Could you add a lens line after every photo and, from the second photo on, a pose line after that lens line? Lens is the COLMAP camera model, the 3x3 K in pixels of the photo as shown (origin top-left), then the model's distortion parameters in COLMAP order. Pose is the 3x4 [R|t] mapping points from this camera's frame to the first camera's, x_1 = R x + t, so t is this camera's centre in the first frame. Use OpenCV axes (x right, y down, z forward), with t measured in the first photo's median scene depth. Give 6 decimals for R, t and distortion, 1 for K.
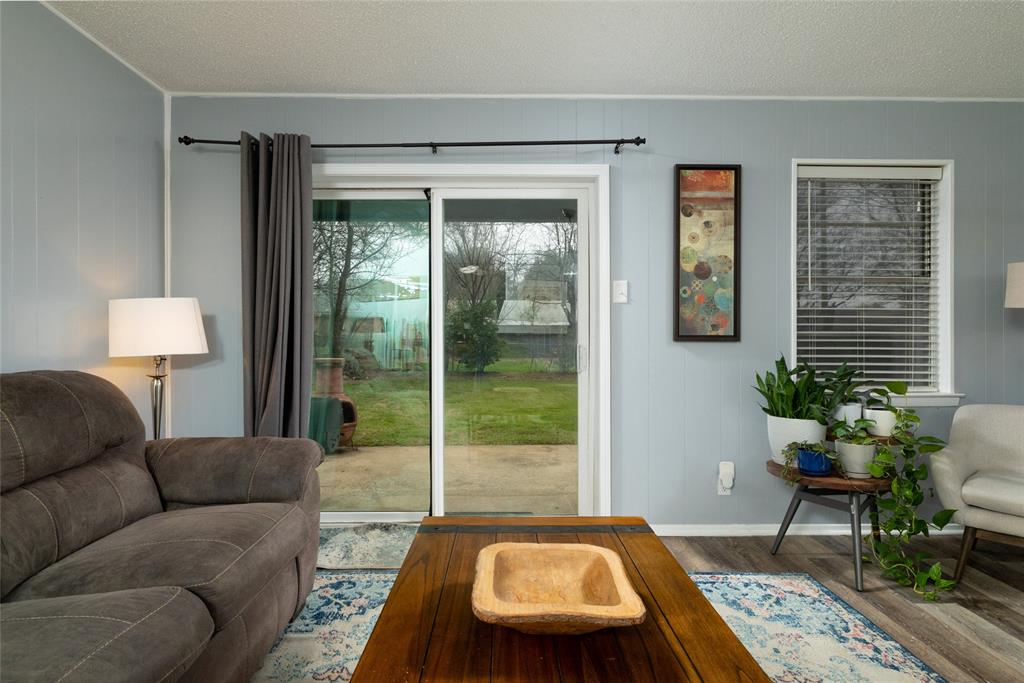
lens RADIAL K [[554.6, 0, 511.3], [0, 554.6, 336.4], [0, 0, 1]] dist [0.000682, -0.000952]
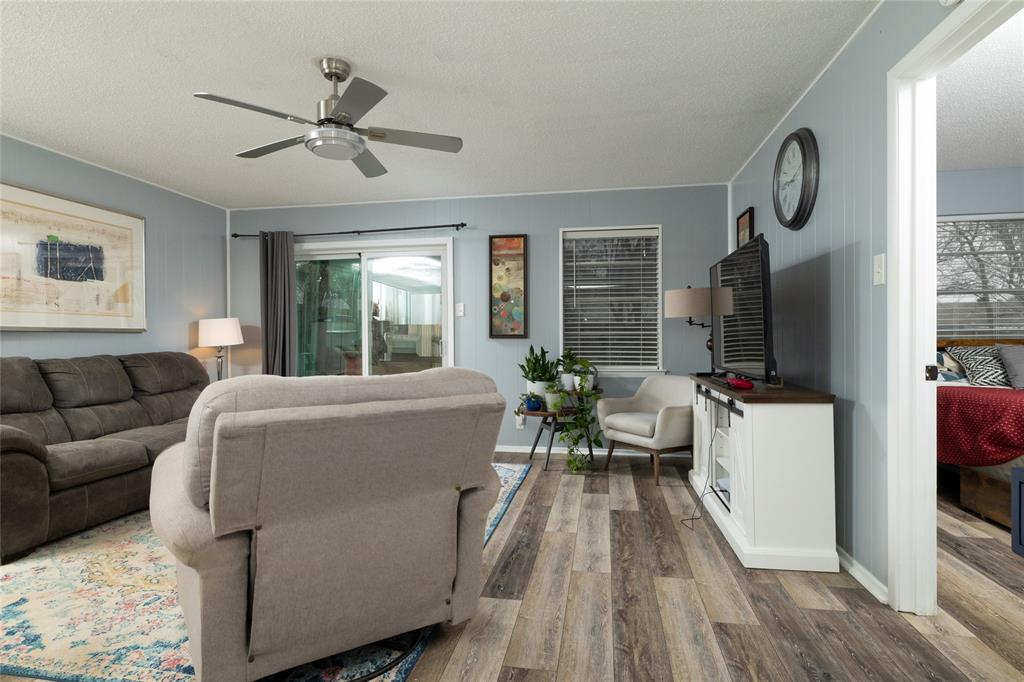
lens RADIAL K [[559.0, 0, 491.4], [0, 559.0, 334.0], [0, 0, 1]] dist [0.002388, 0.000385]
pose [[0.978932, -0.006233, -0.204089, 0.653919], [0.005493, 0.999976, -0.004192, 0.002957], [0.204111, 0.002983, 0.978943, -0.694454]]
